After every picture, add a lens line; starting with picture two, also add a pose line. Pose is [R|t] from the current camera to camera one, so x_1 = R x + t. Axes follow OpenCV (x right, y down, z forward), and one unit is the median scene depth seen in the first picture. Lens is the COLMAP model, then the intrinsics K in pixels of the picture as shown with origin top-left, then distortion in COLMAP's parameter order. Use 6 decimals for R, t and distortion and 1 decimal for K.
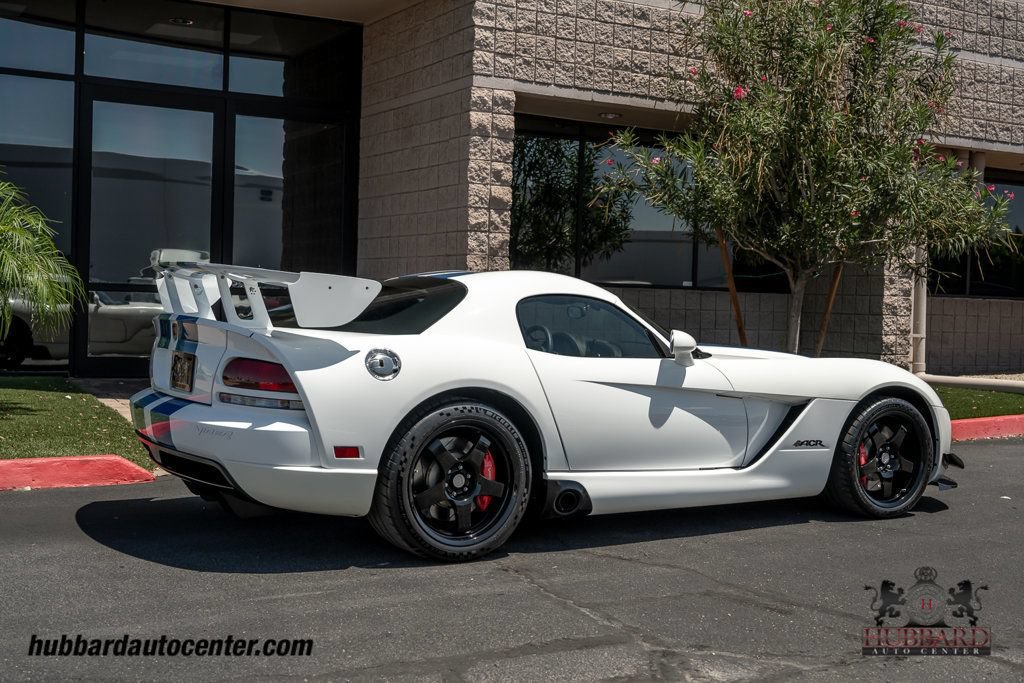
lens RADIAL K [[1303.6, 0, 512.0], [0, 1303.6, 341.5], [0, 0, 1]] dist [0.010842, 0.001126]
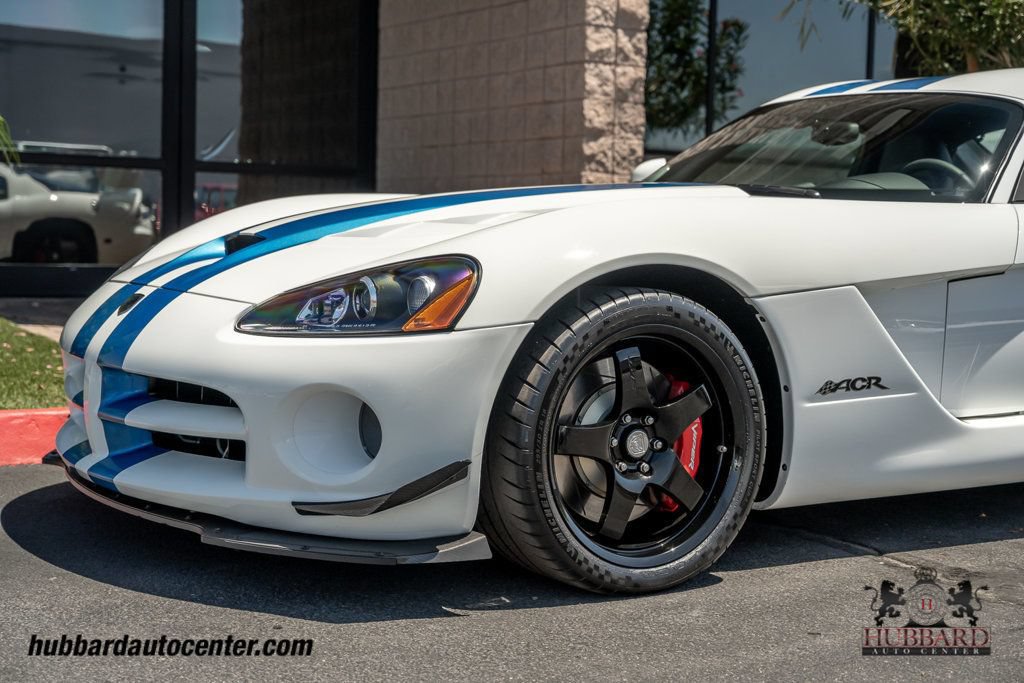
lens RADIAL K [[1616.2, 0, 512.0], [0, 1616.2, 341.5], [0, 0, 1]] dist [0.018813, 0.010179]
pose [[0.998307, -0.009728, 0.057344, -0.116059], [0.007635, 0.999301, 0.036602, 0.023504], [-0.057660, -0.036103, 0.997683, 0.198018]]
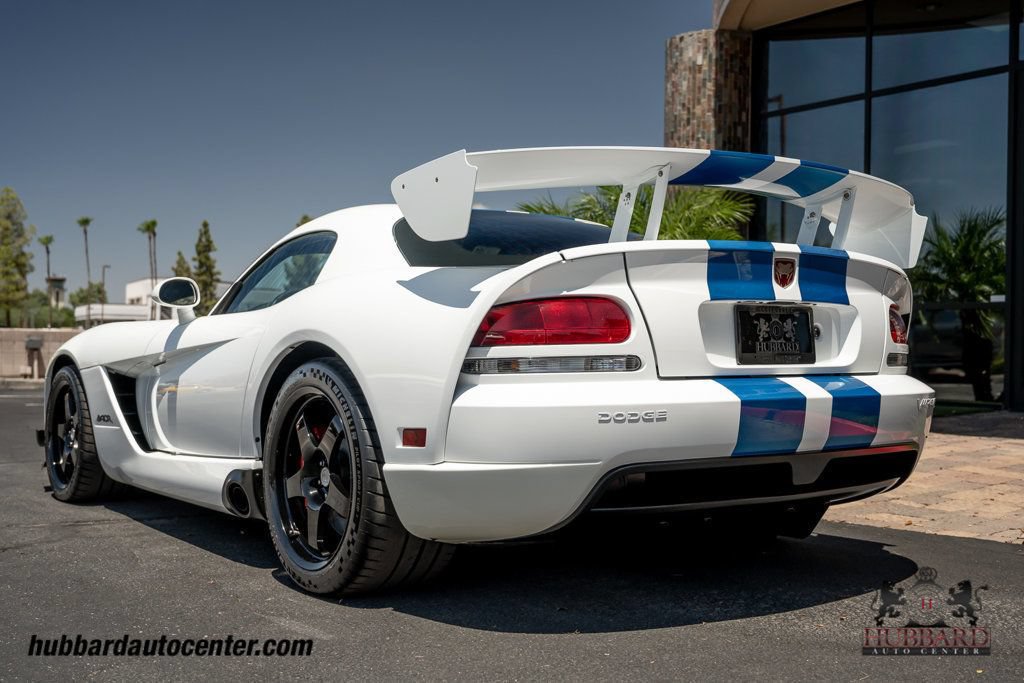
lens RADIAL K [[1190.6, 0, 512.0], [0, 1190.6, 341.5], [0, 0, 1]] dist [0.011684, 0.017463]
pose [[0.114810, -0.029239, -0.992957, 0.438465], [-0.042611, 0.998502, -0.034329, 0.024326], [0.992473, 0.046253, 0.113392, 0.617311]]
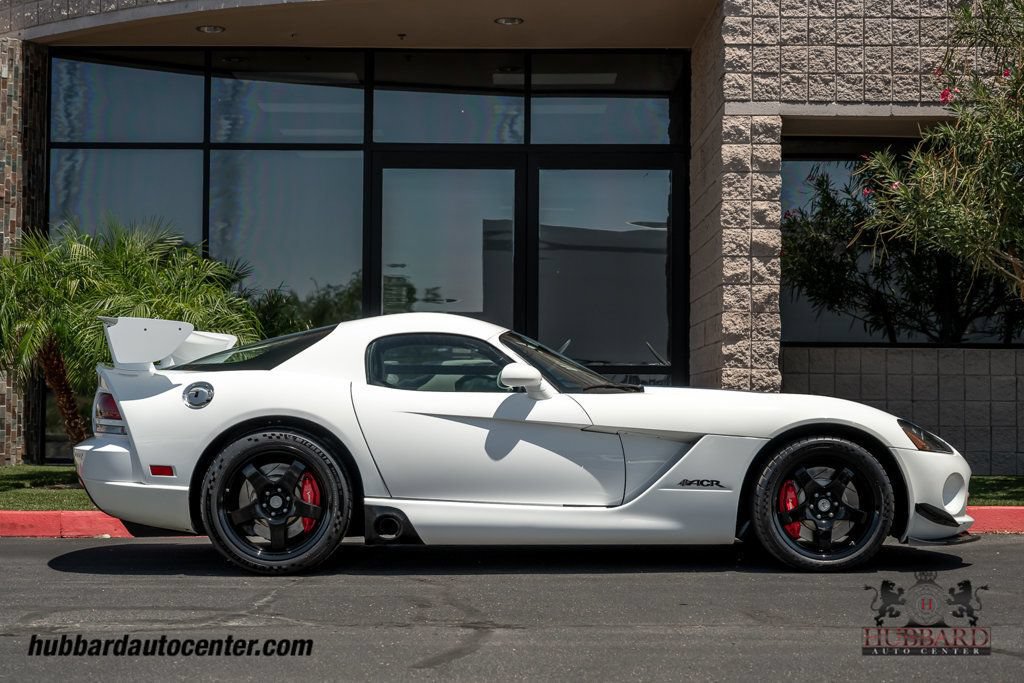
lens RADIAL K [[1955.2, 0, 491.9], [0, 1955.2, 335.9], [0, 0, 1]] dist [0.010942, 0.255570]
pose [[0.865899, -0.042663, -0.498397, 0.463087], [0.003350, 0.996829, -0.079508, 0.048525], [0.500208, 0.067176, 0.863296, -0.167511]]
